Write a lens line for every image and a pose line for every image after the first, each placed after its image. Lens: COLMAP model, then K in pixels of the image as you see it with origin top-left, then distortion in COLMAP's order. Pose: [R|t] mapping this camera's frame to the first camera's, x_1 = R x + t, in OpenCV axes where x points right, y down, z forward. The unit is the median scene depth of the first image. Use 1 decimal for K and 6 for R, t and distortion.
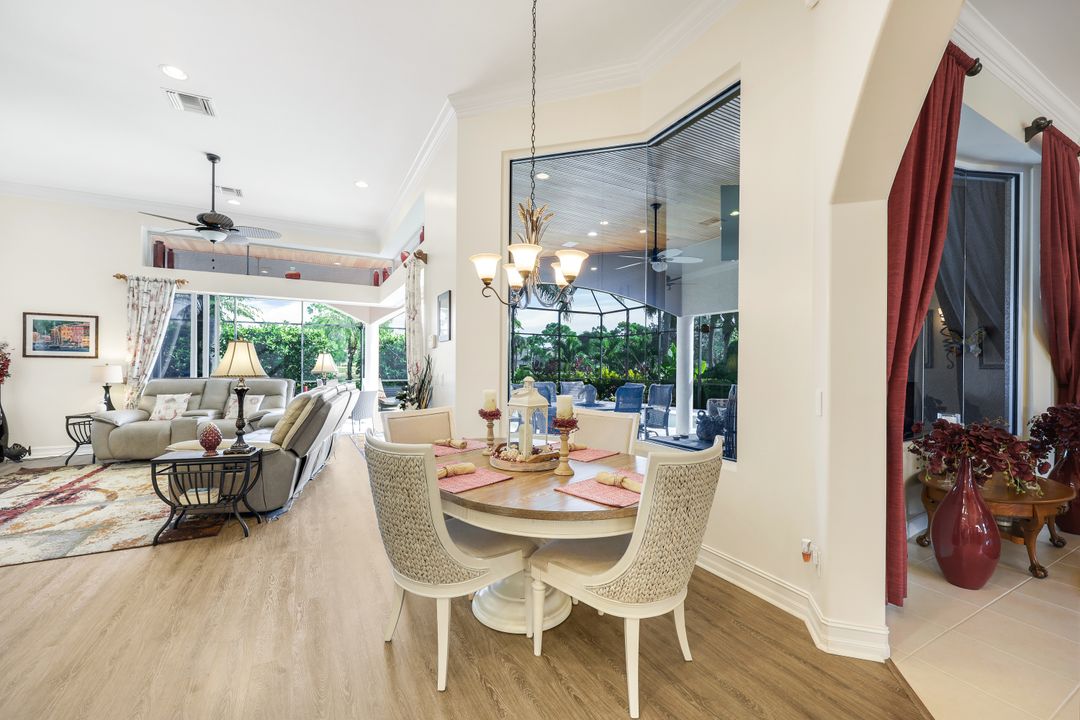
lens RADIAL K [[440.0, 0, 536.1], [0, 440.0, 363.8], [0, 0, 1]] dist [-0.002663, 0.001482]
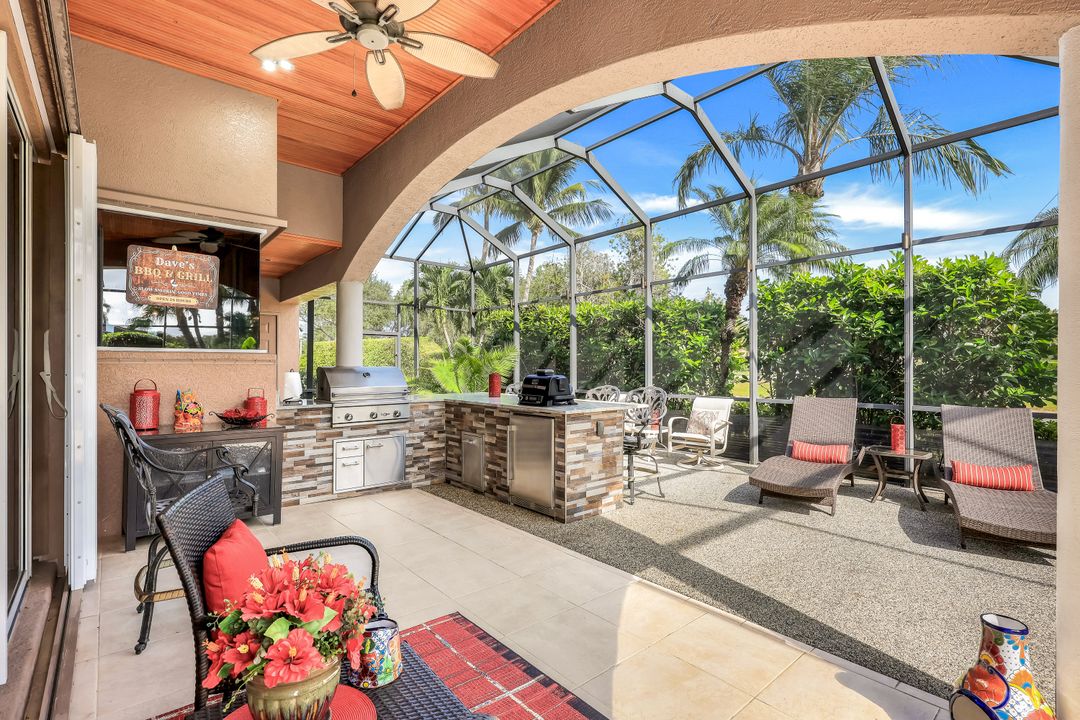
lens RADIAL K [[494.5, 0, 543.3], [0, 494.5, 363.6], [0, 0, 1]] dist [-0.000140, -0.000055]
pose [[0.237156, -0.012934, -0.971385, -0.504692], [-0.000550, 0.999909, -0.013448, 0.025665], [0.971471, 0.003723, 0.237128, 1.432233]]
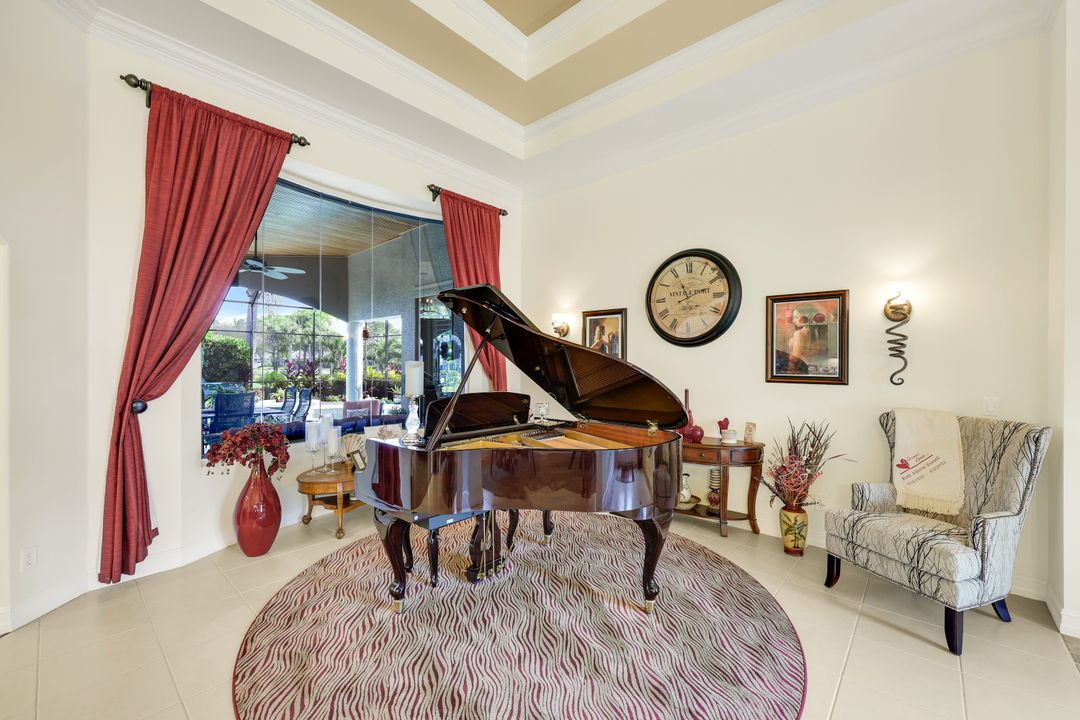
lens RADIAL K [[440.0, 0, 544.9], [0, 440.0, 360.9], [0, 0, 1]] dist [-0.002663, 0.001482]
pose [[0.935736, -0.002876, 0.352689, 0.558568], [0.002956, 0.999996, 0.000312, -0.018775], [-0.352688, 0.000751, 0.935741, -0.199613]]
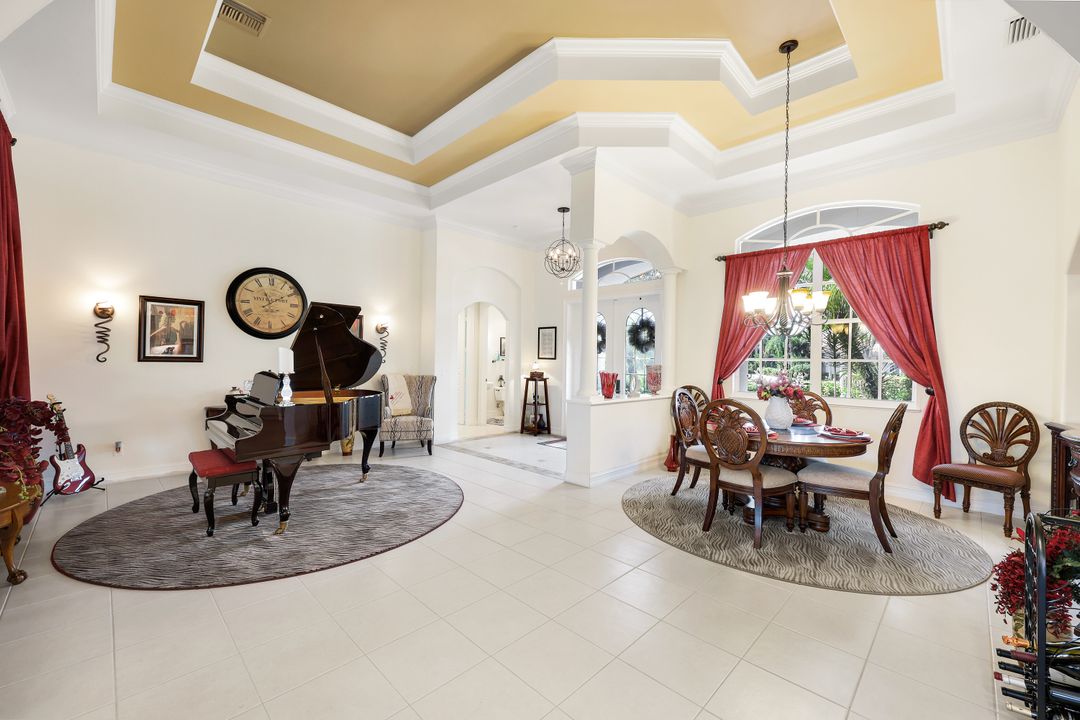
lens RADIAL K [[440.0, 0, 533.8], [0, 440.0, 357.4], [0, 0, 1]] dist [-0.002663, 0.001482]
pose [[-0.298480, -0.006649, 0.954393, -0.046961], [-0.018549, 0.999827, 0.001164, -0.012246], [-0.954235, -0.017356, -0.298552, 0.096861]]
